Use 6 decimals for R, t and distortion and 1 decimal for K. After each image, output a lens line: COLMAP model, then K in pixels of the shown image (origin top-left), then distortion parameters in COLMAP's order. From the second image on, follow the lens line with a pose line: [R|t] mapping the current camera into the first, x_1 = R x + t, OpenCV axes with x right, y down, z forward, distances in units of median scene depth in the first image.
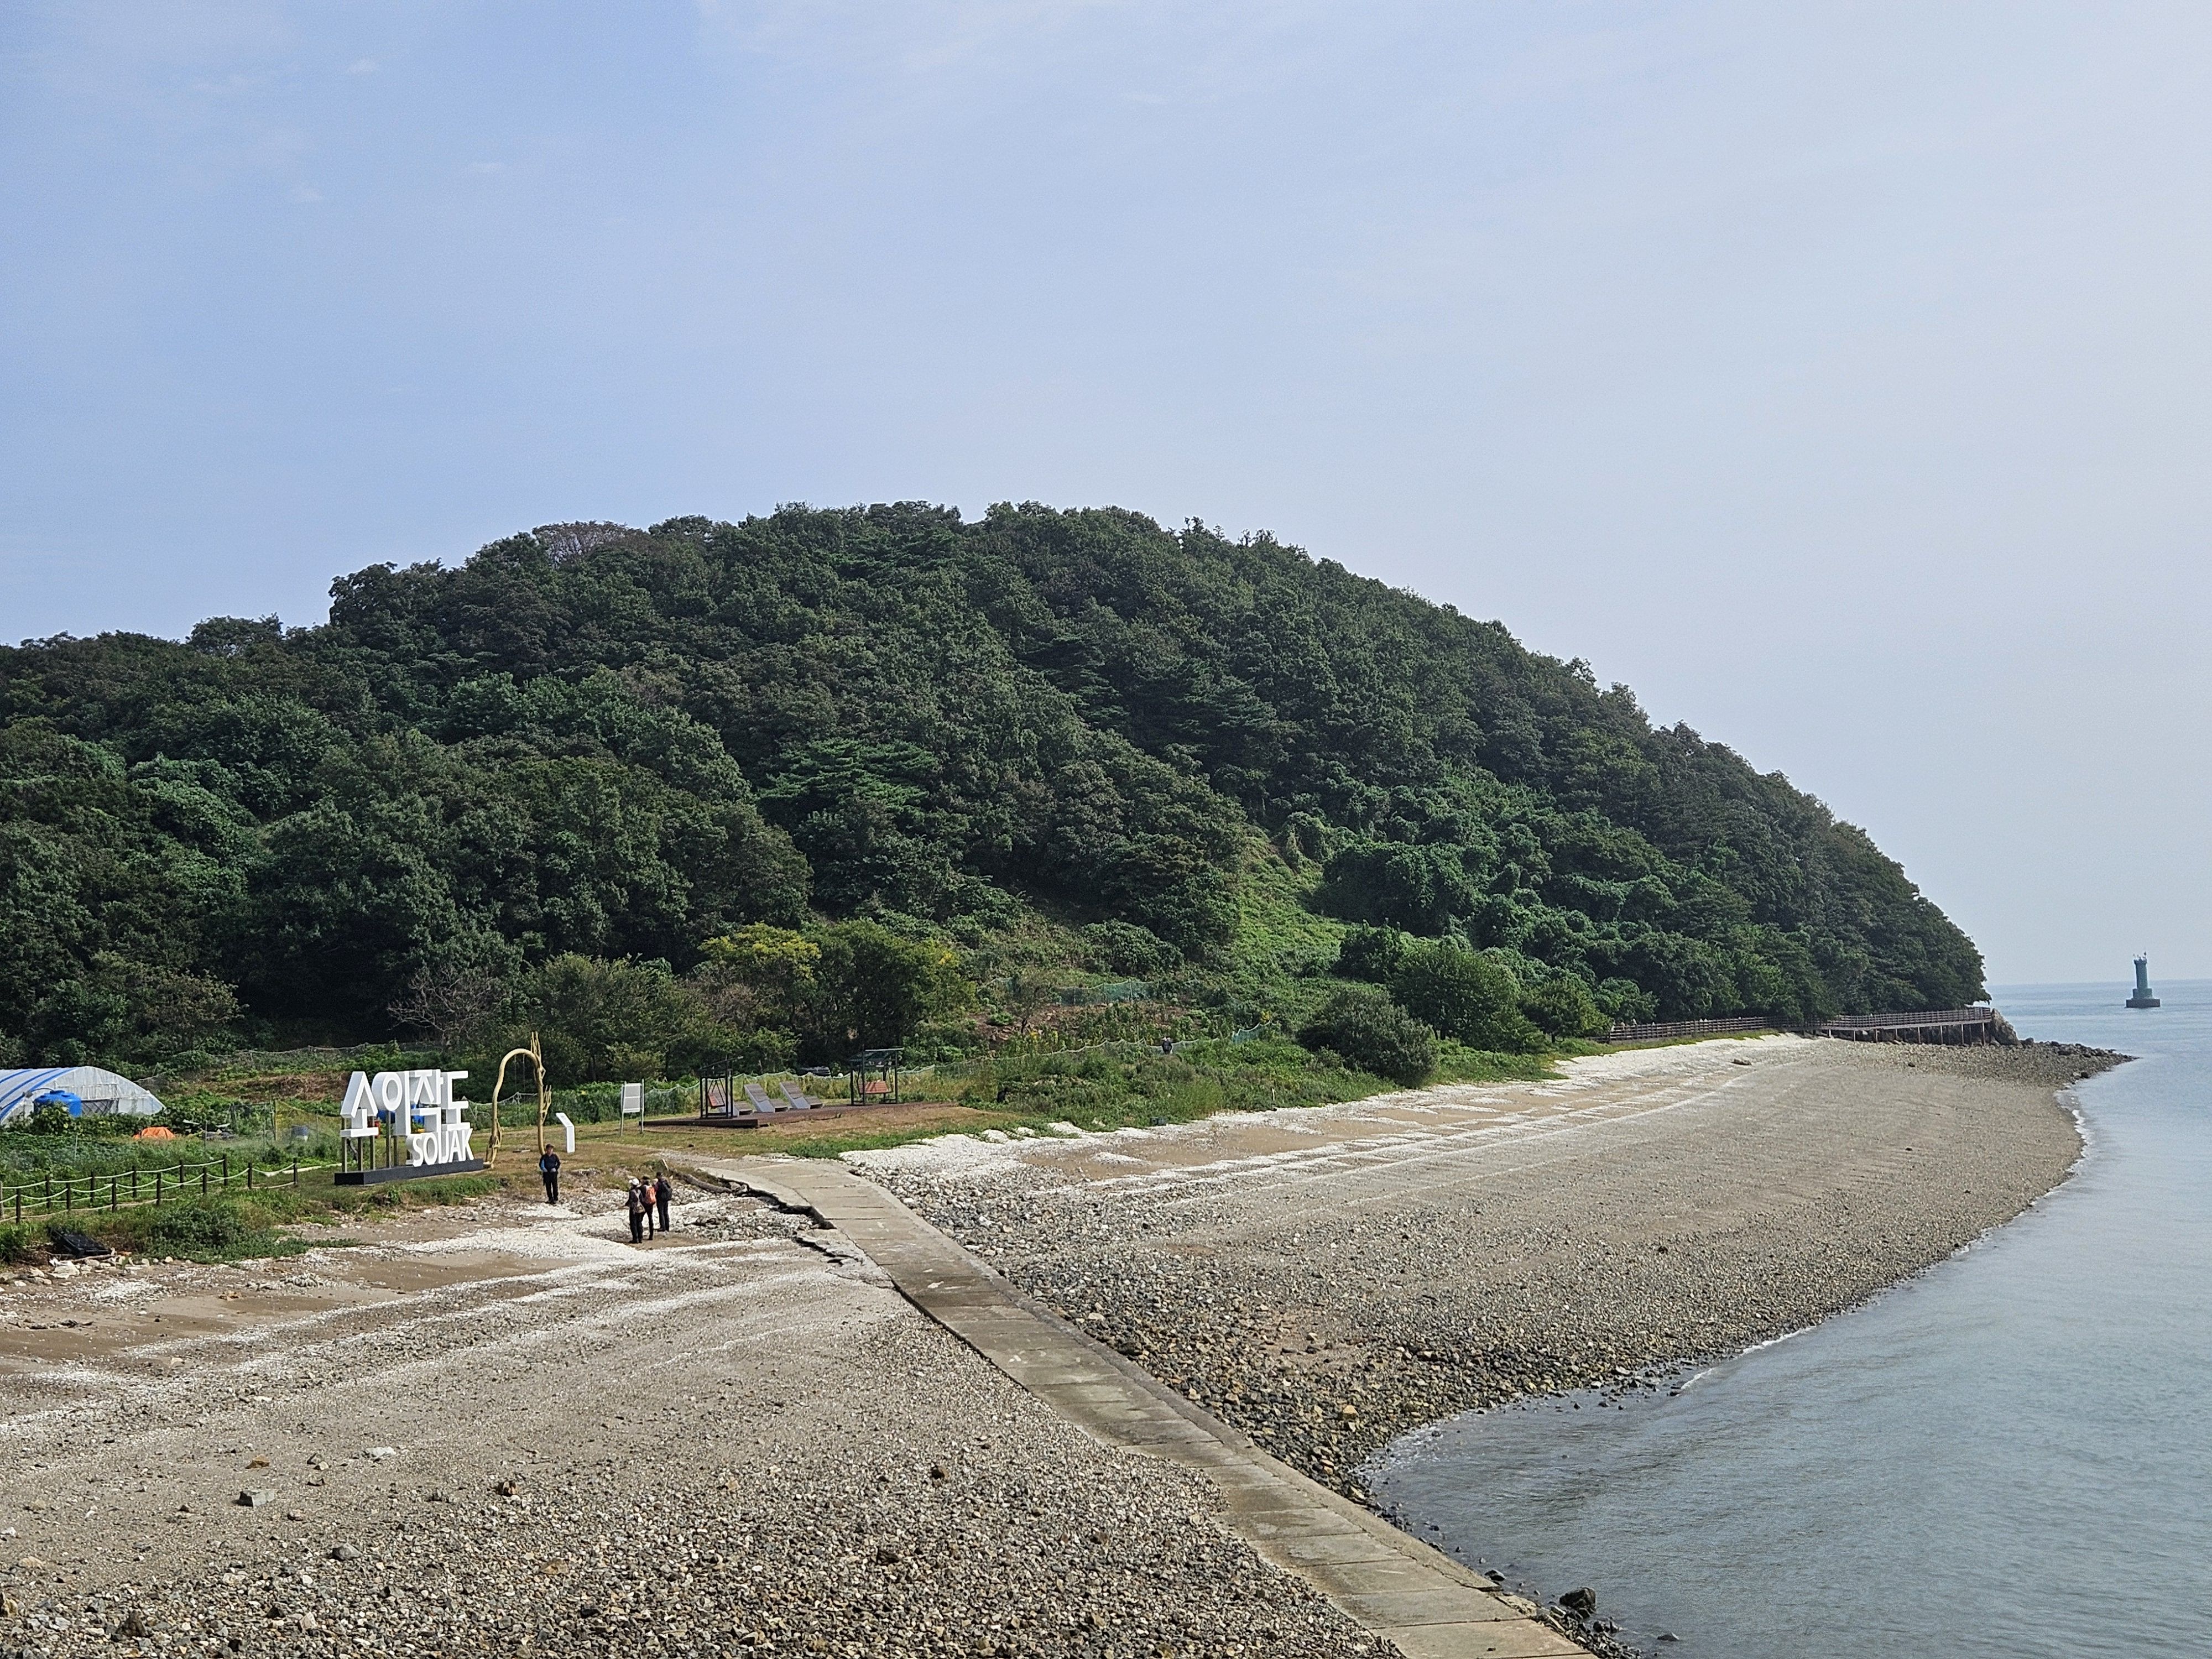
lens RADIAL K [[2985.4, 0, 1064.6], [0, 2985.4, 832.2], [0, 0, 1]] dist [0.115934, -0.437606]
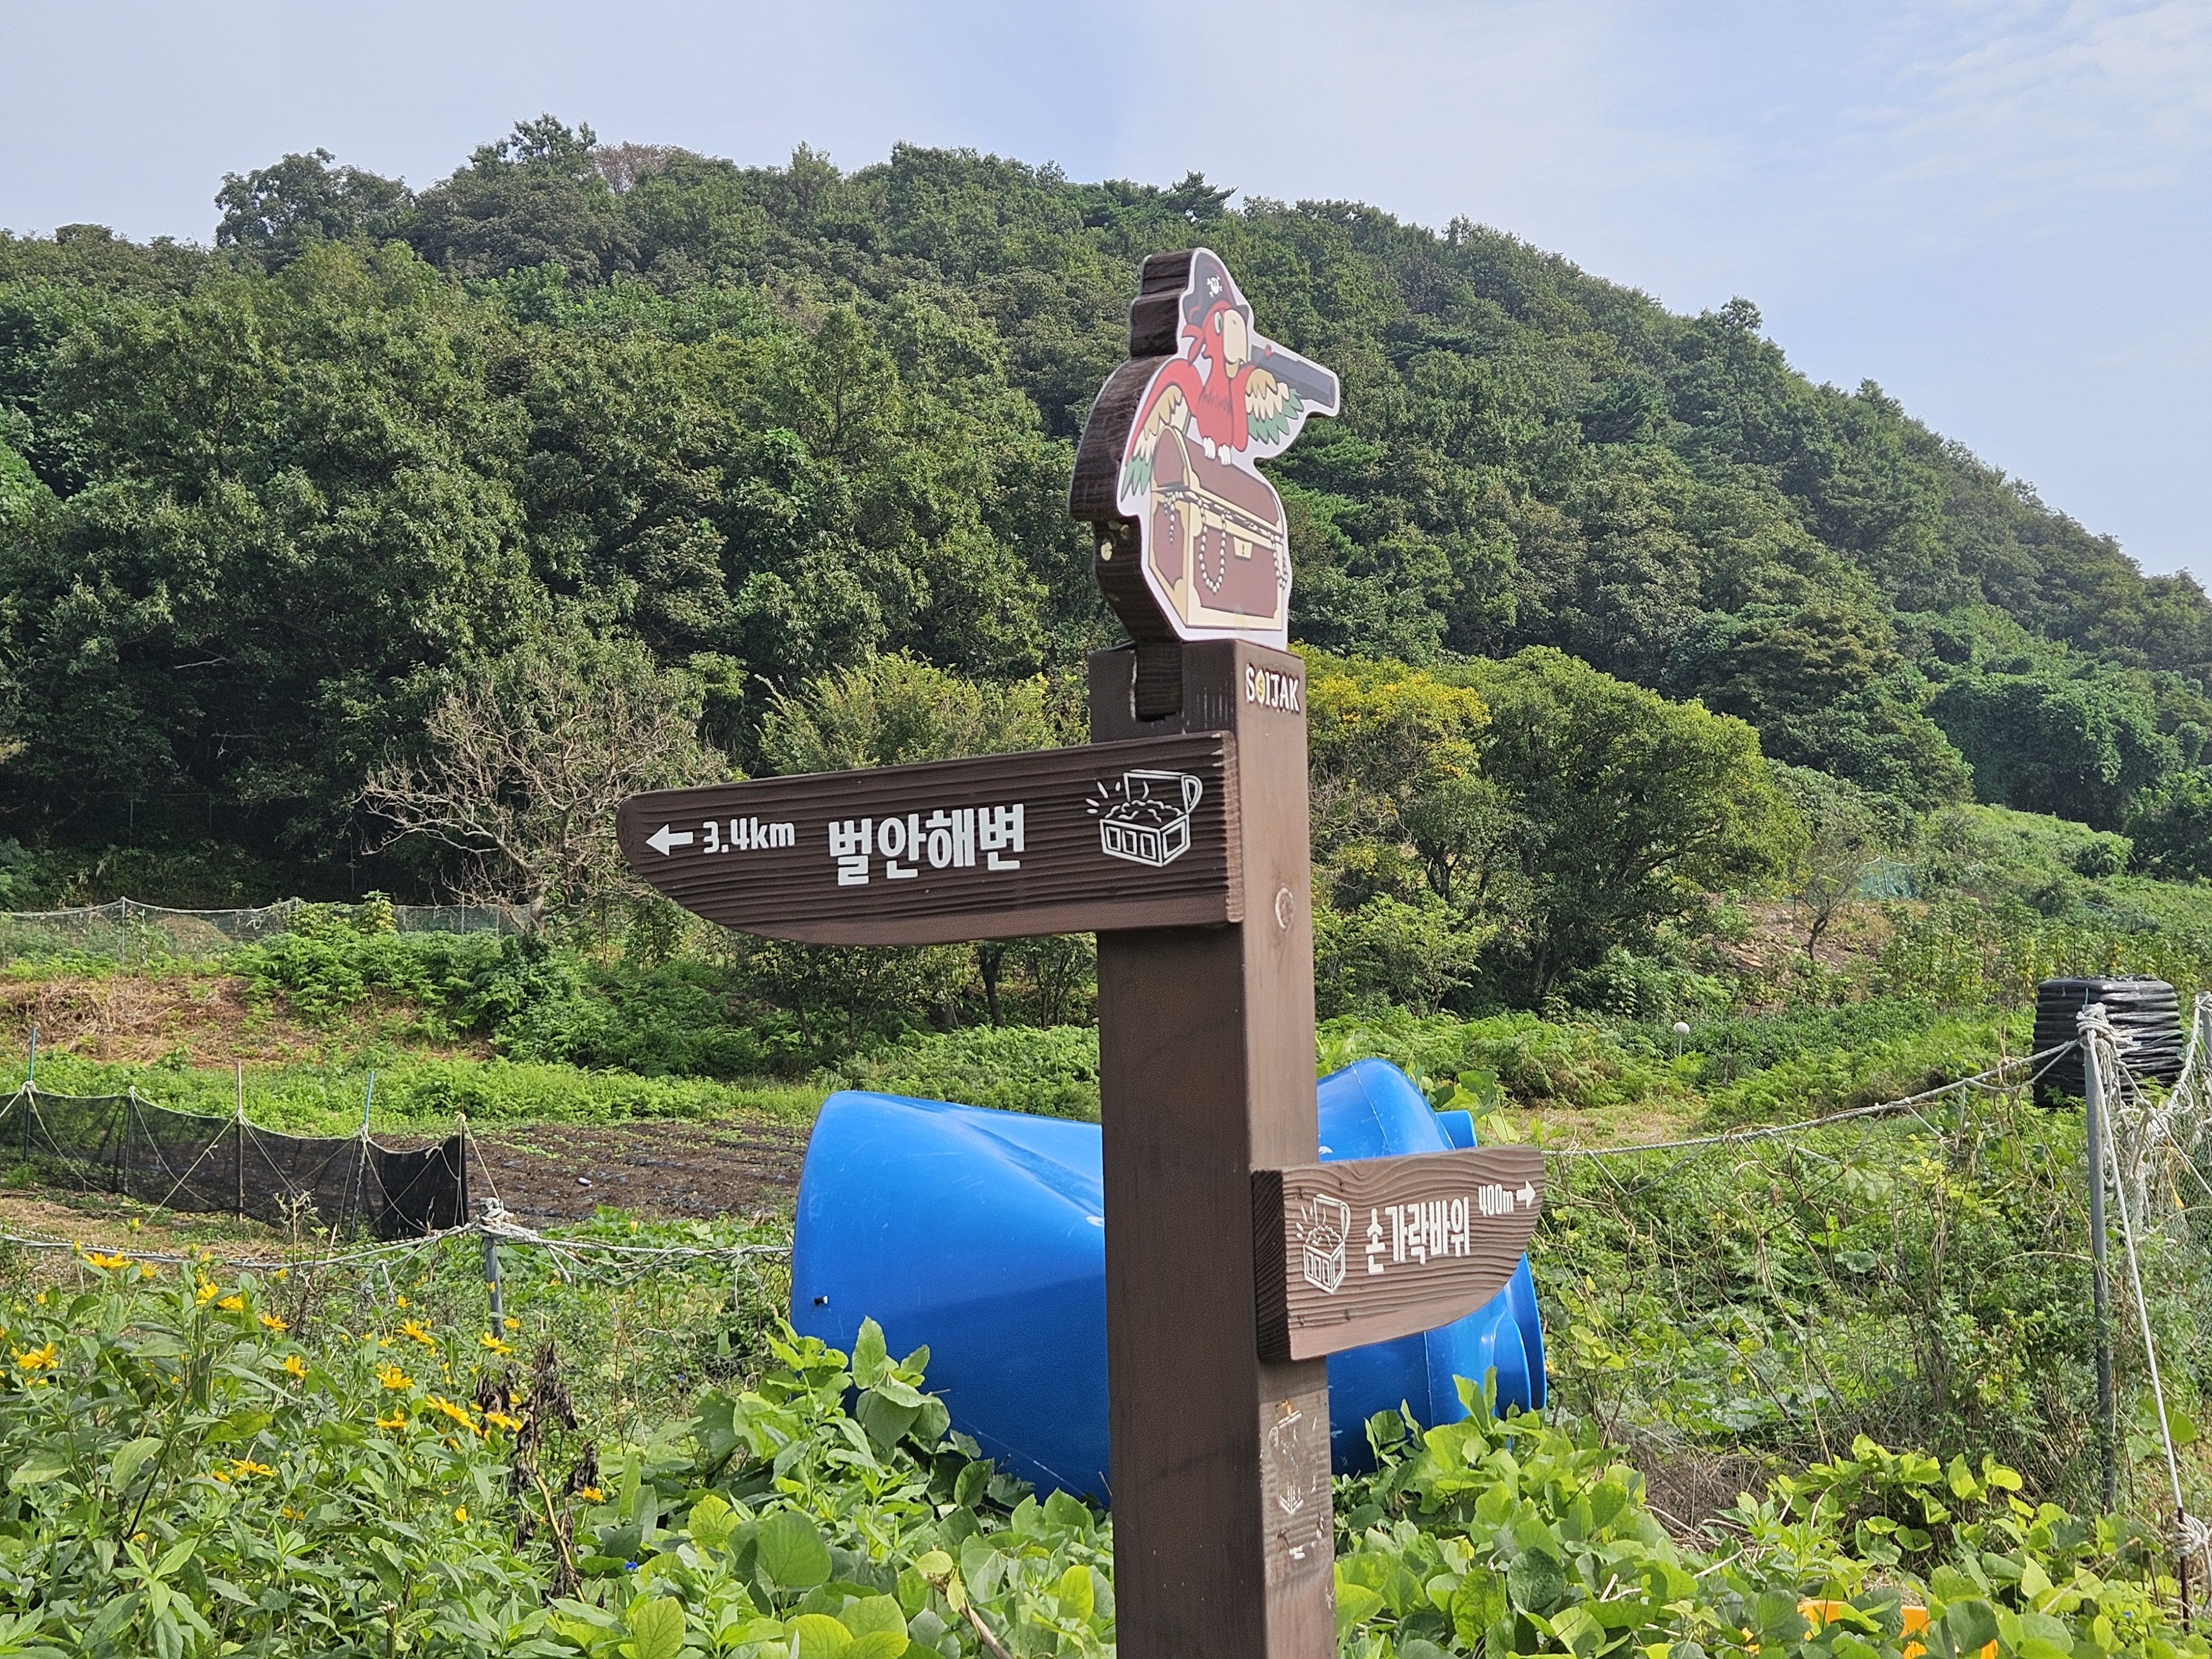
lens RADIAL K [[2985.4, 0, 1064.6], [0, 2985.4, 832.2], [0, 0, 1]] dist [0.115934, -0.437606]
pose [[0.999086, 0.022325, 0.036439, -0.140957], [-0.022342, 0.999750, 0.000074, 0.054090], [-0.036429, -0.000888, 0.999336, 0.584563]]
